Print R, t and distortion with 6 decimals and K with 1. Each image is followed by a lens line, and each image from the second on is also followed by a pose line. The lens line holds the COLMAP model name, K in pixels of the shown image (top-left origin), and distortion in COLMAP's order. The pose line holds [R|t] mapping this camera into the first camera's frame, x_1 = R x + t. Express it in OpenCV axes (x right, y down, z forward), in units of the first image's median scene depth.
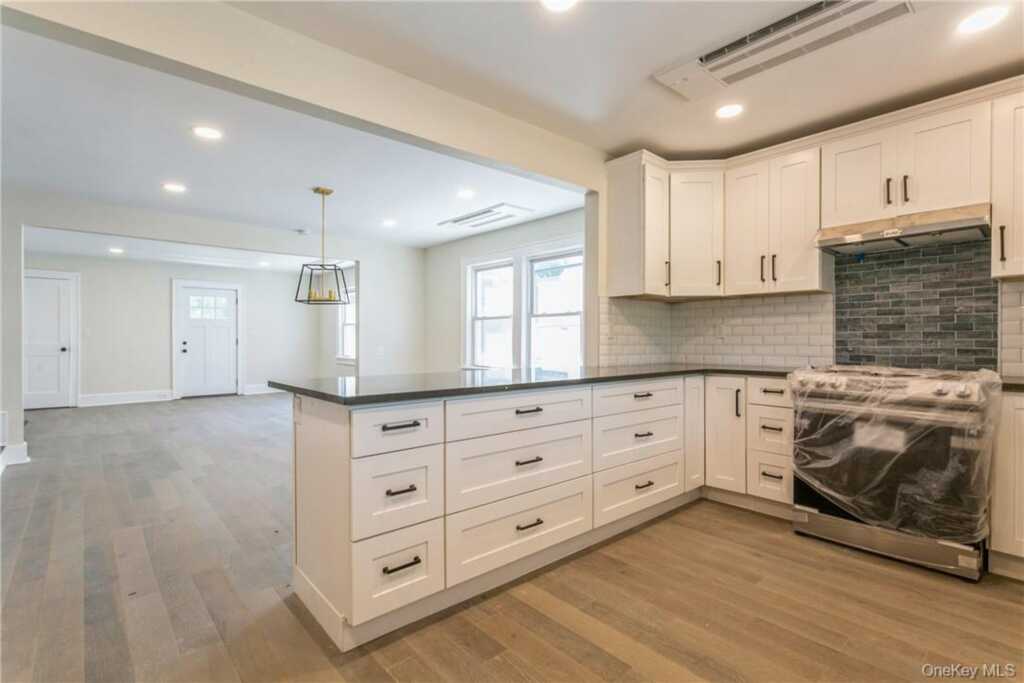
lens RADIAL K [[482.7, 0, 512.0], [0, 482.7, 341.5], [0, 0, 1]] dist [0.002107, 0.000406]
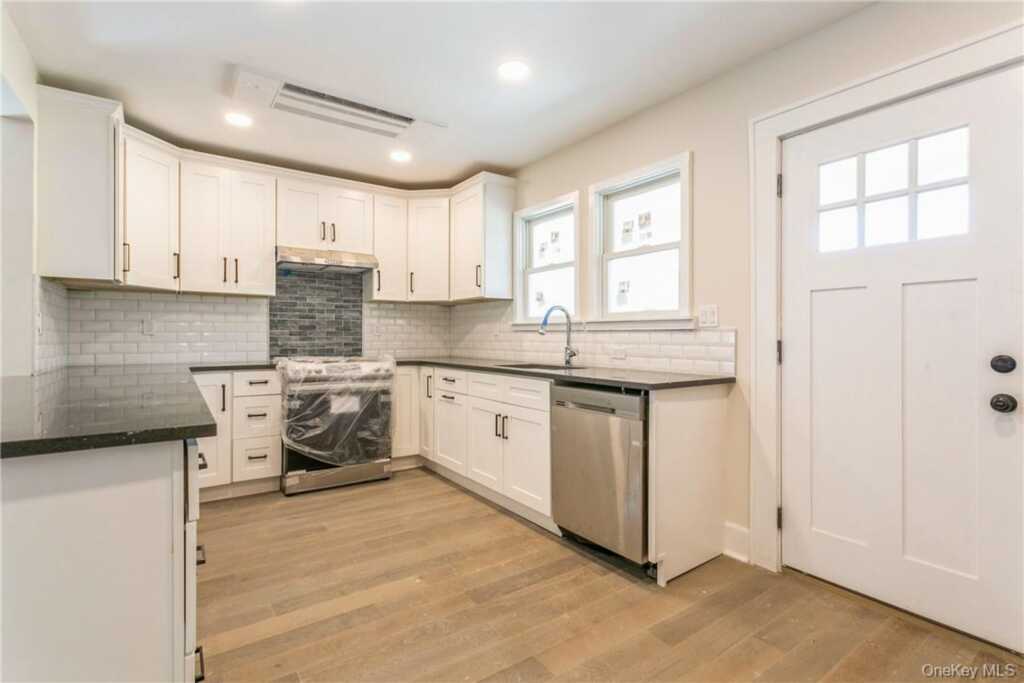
lens RADIAL K [[484.3, 0, 511.3], [0, 484.3, 335.6], [0, 0, 1]] dist [-0.000282, 0.000094]
pose [[0.104739, 0.003318, 0.994494, -0.552373], [0.001812, 0.999992, -0.003527, -0.001500], [-0.994498, 0.002172, 0.104732, 0.306639]]
